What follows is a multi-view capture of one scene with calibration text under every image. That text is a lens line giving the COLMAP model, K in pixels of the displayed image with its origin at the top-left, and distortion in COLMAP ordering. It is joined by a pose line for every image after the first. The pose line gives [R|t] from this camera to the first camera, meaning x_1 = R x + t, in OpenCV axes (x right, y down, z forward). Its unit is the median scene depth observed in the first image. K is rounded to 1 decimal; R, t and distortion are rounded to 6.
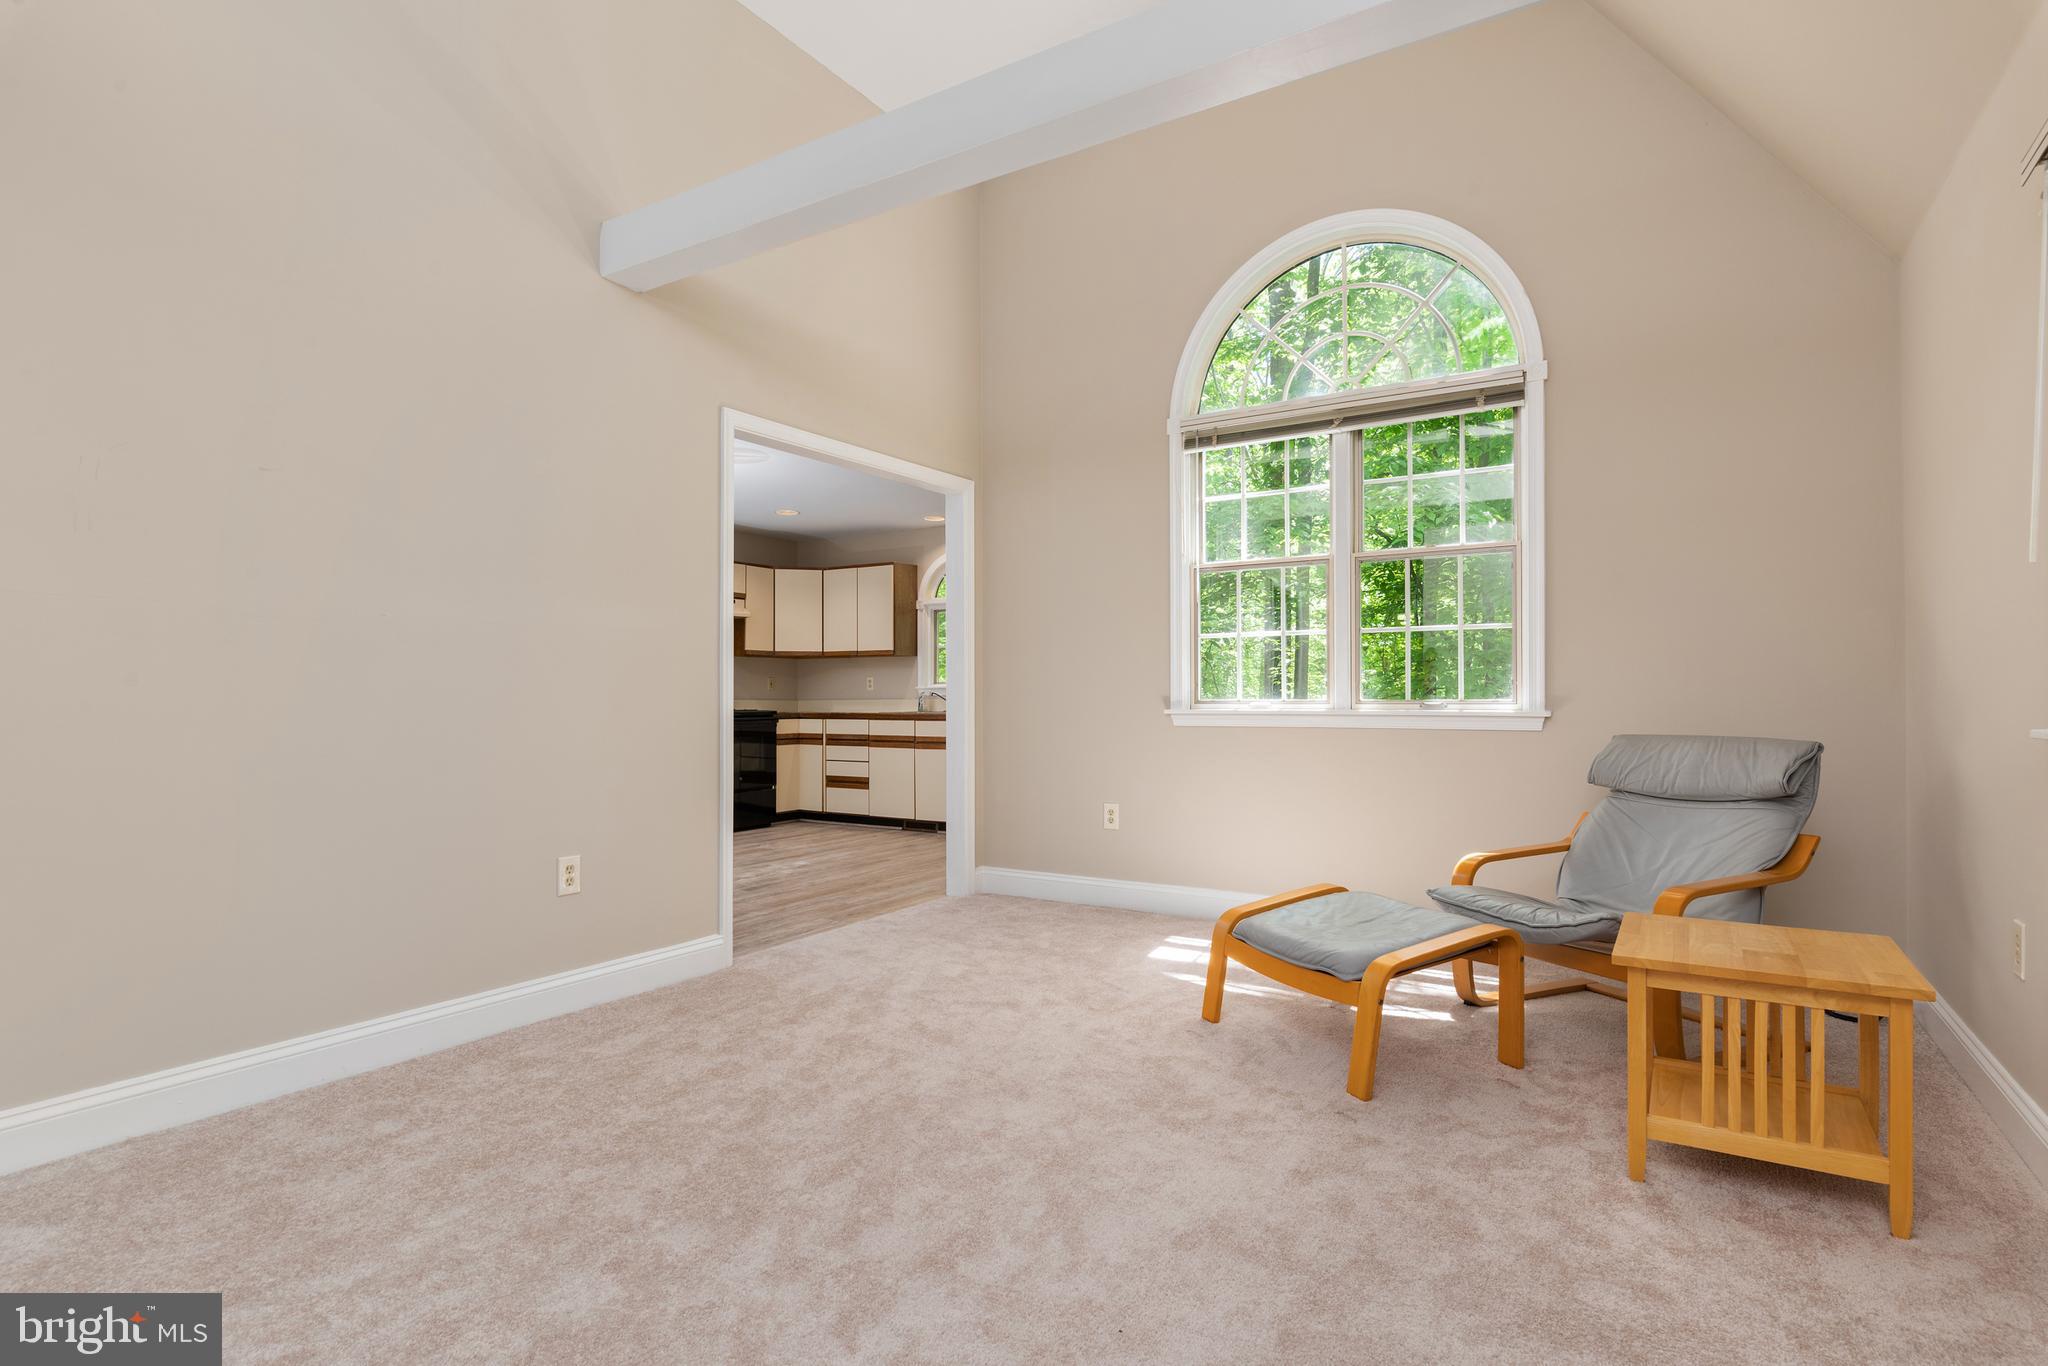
lens RADIAL K [[1045.5, 0, 1034.6], [0, 1045.5, 687.8], [0, 0, 1]] dist [0.001801, 0.000022]
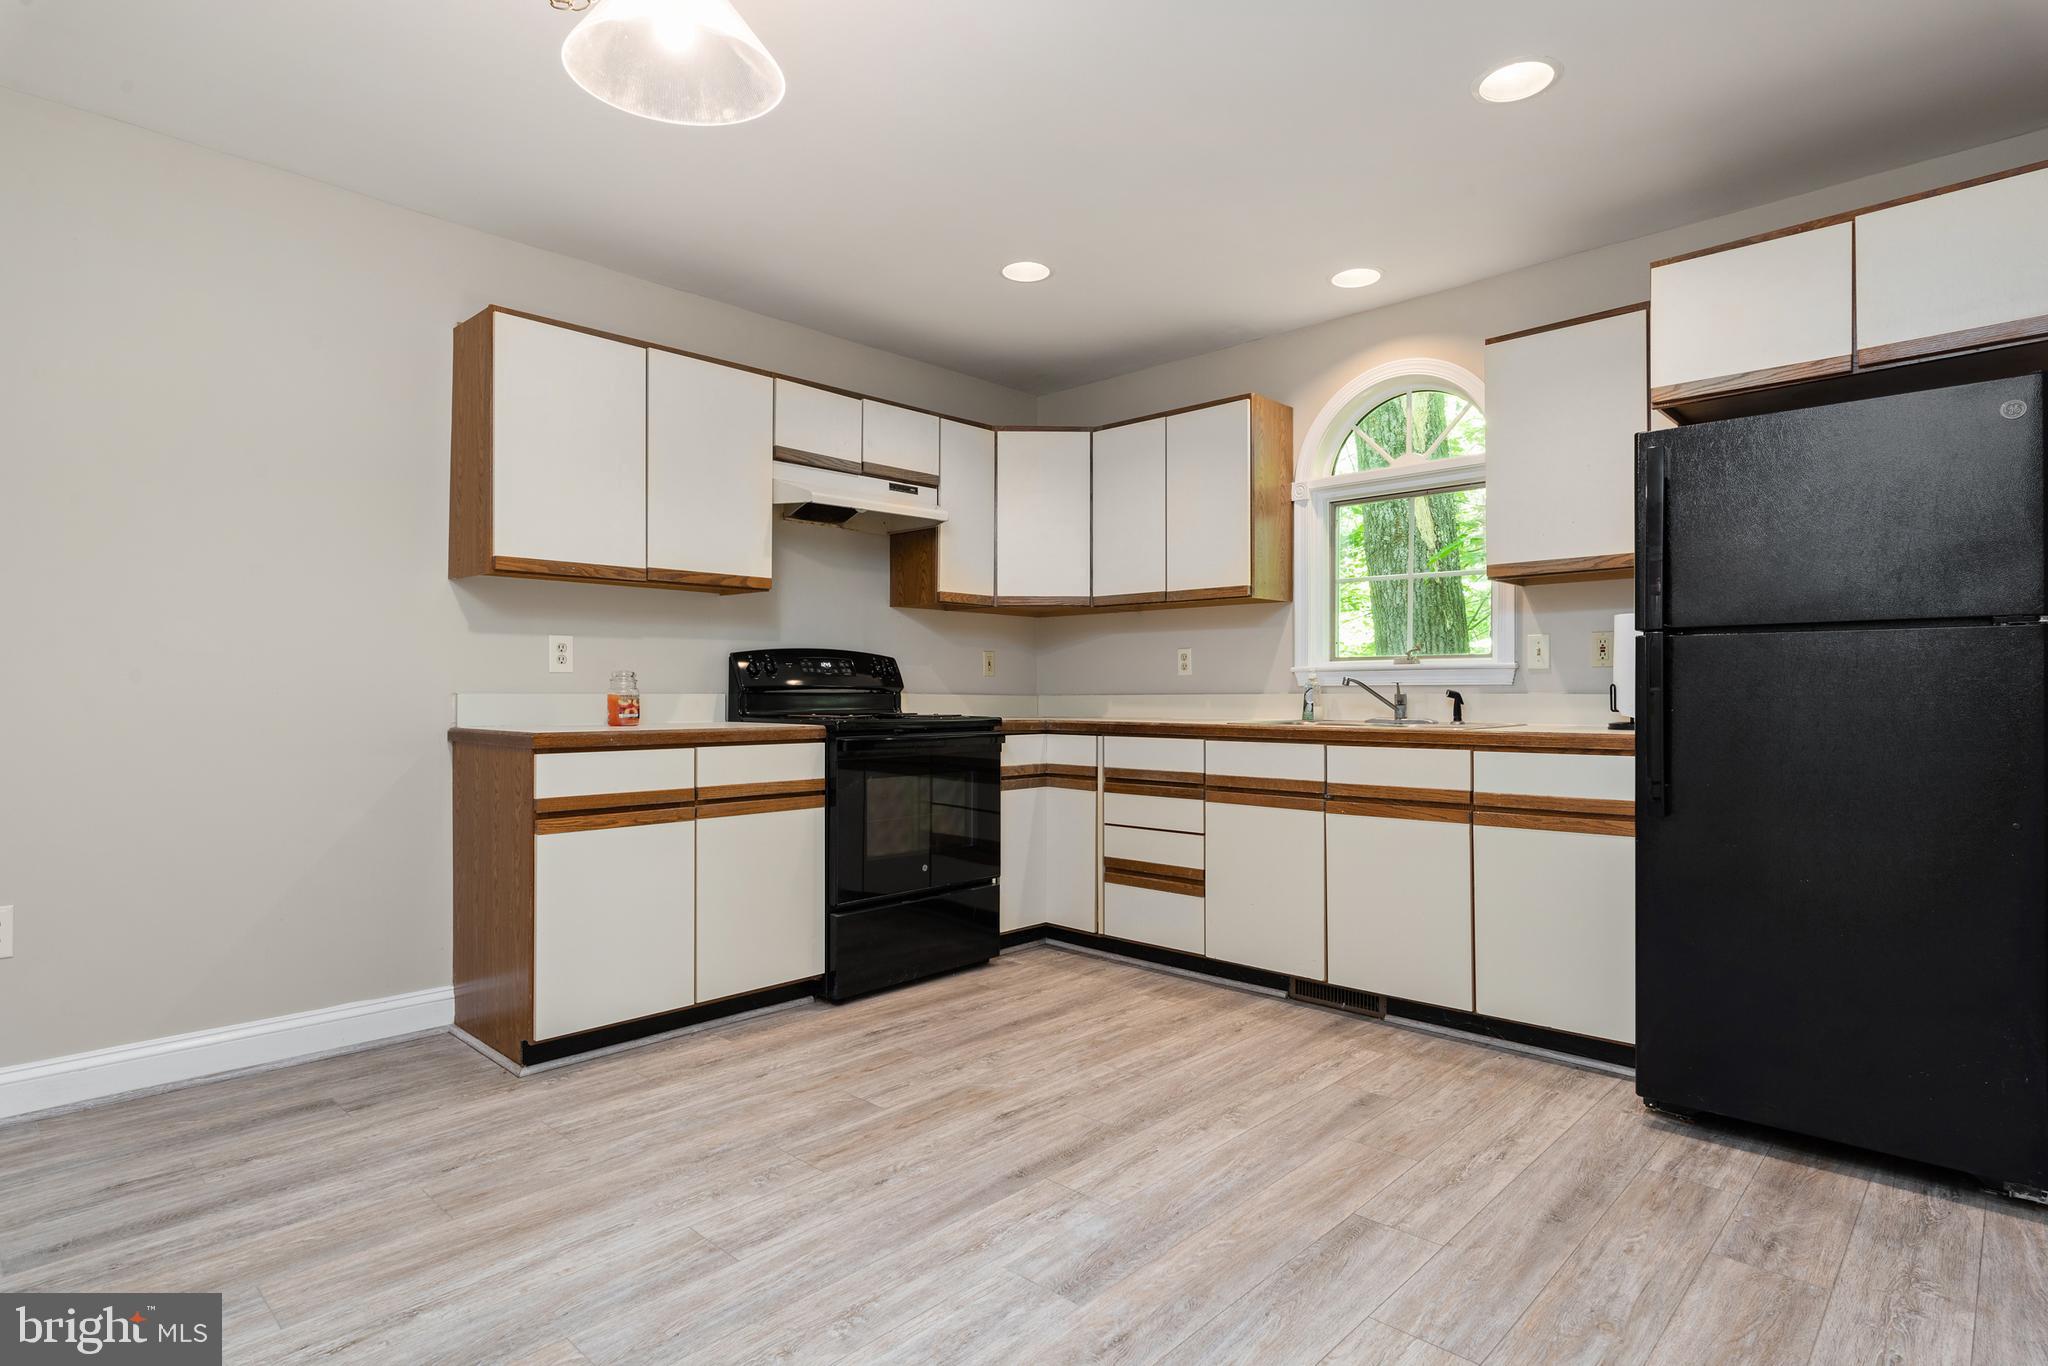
lens RADIAL K [[1045.5, 0, 1021.5], [0, 1045.5, 684.7], [0, 0, 1]] dist [0.001801, 0.000022]
pose [[0.977493, 0.000522, -0.210965, -0.137131], [-0.000449, 1.000000, 0.000394, 0.007011], [0.210965, -0.000290, 0.977493, 0.536512]]
